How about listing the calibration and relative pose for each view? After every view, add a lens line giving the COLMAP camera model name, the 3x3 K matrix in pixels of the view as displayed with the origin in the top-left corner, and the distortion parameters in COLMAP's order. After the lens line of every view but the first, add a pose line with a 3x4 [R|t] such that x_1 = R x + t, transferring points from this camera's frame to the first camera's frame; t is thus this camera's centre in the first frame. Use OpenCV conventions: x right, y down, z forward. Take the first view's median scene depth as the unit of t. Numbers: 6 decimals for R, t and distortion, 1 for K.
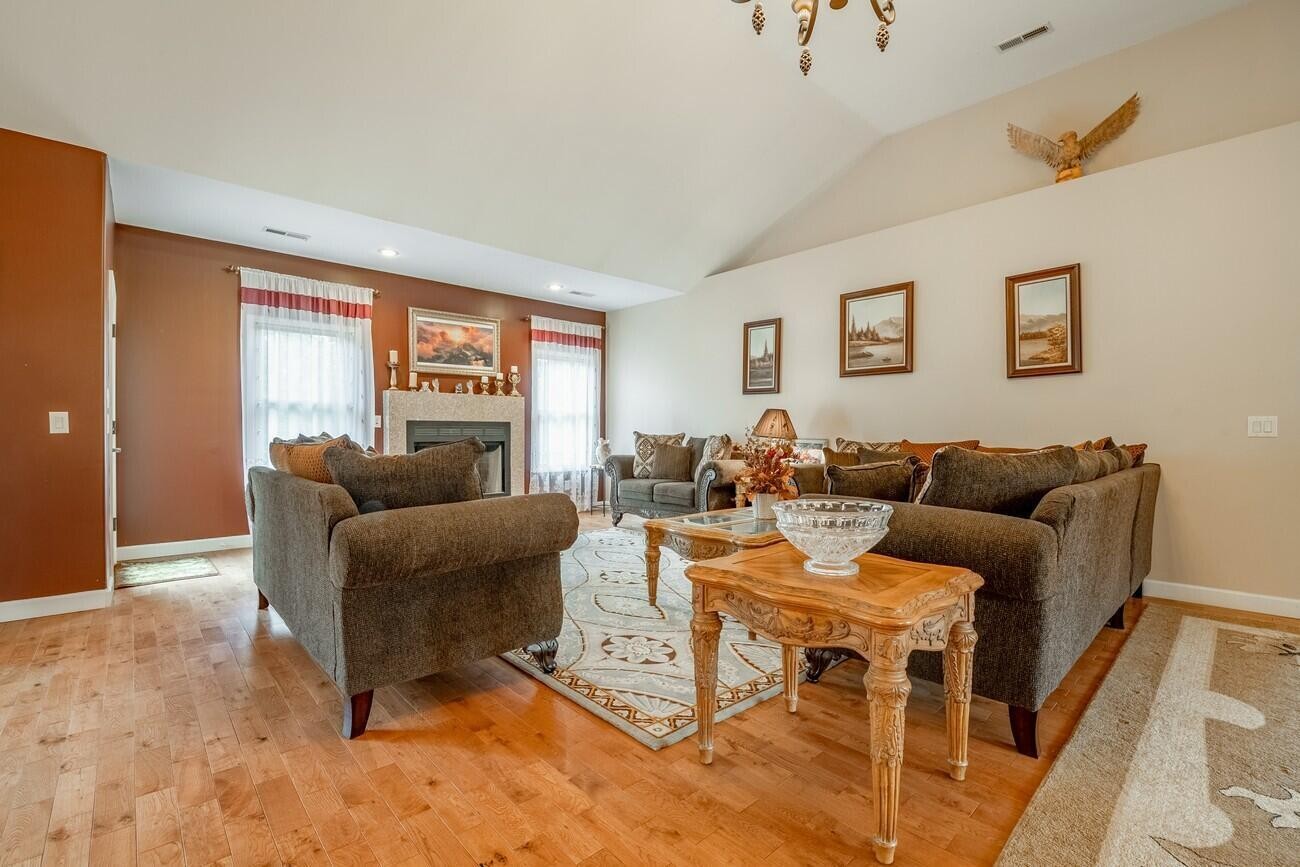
lens RADIAL K [[571.7, 0, 646.6], [0, 571.7, 433.8], [0, 0, 1]] dist [-0.015199, -0.001360]
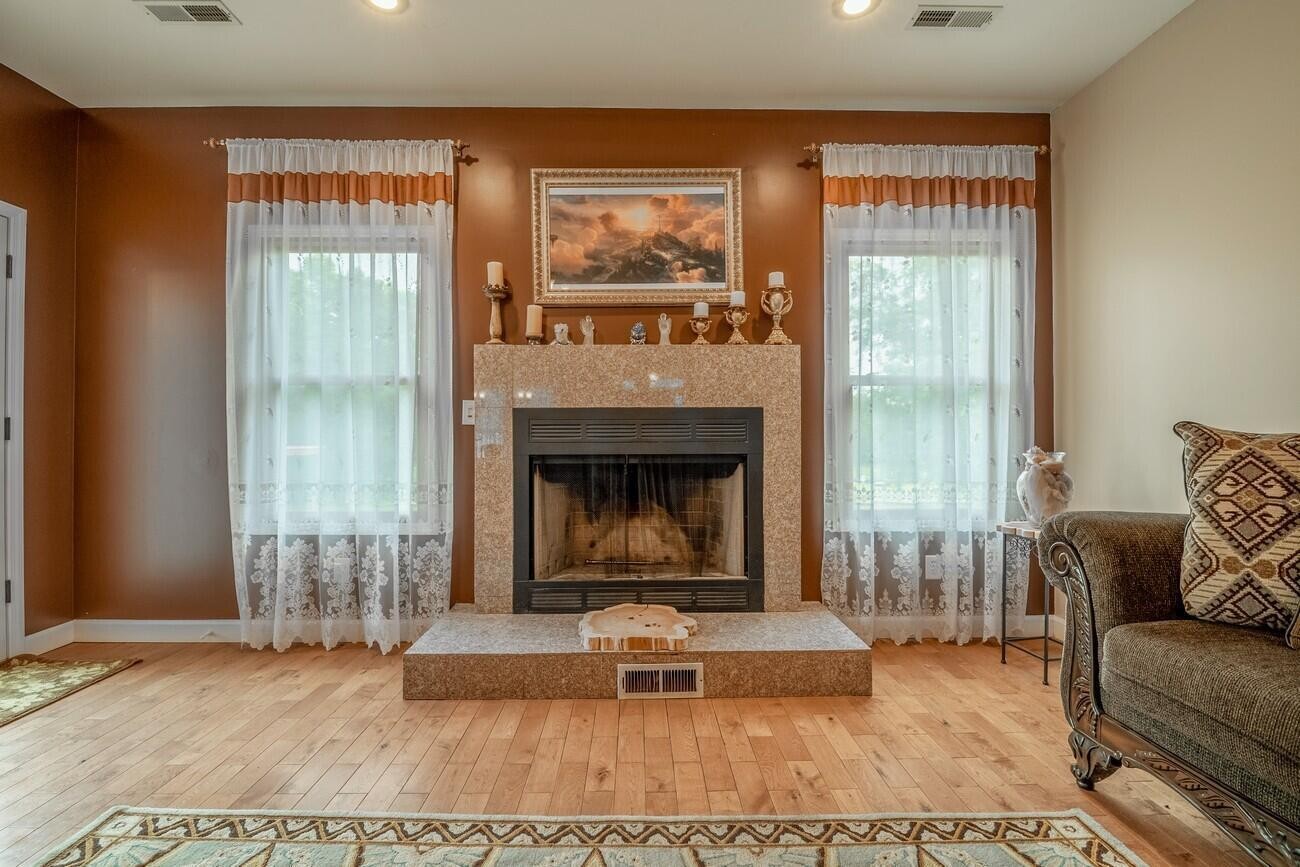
lens RADIAL K [[571.7, 0, 628.9], [0, 571.7, 436.8], [0, 0, 1]] dist [-0.015199, -0.001360]
pose [[0.744178, -0.004675, -0.667965, -0.039484], [0.002240, 0.999987, -0.004503, 0.002436], [0.667978, 0.001855, 0.744179, 0.689497]]
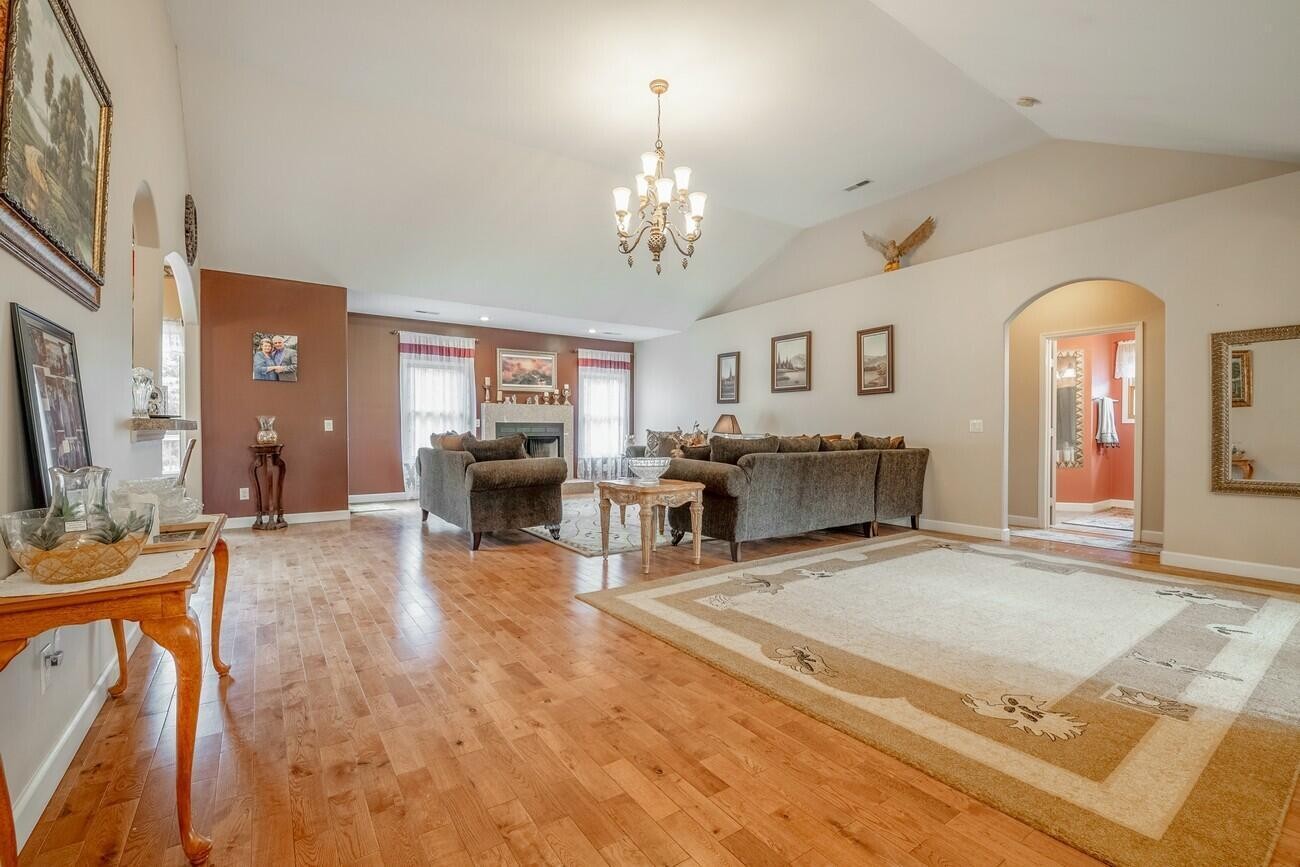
lens RADIAL K [[571.7, 0, 646.1], [0, 571.7, 431.7], [0, 0, 1]] dist [-0.015199, -0.001360]
pose [[0.989809, -0.000535, -0.142401, 0.194864], [0.000569, 1.000000, 0.000199, 0.001785], [0.142401, -0.000278, 0.989809, -0.454827]]
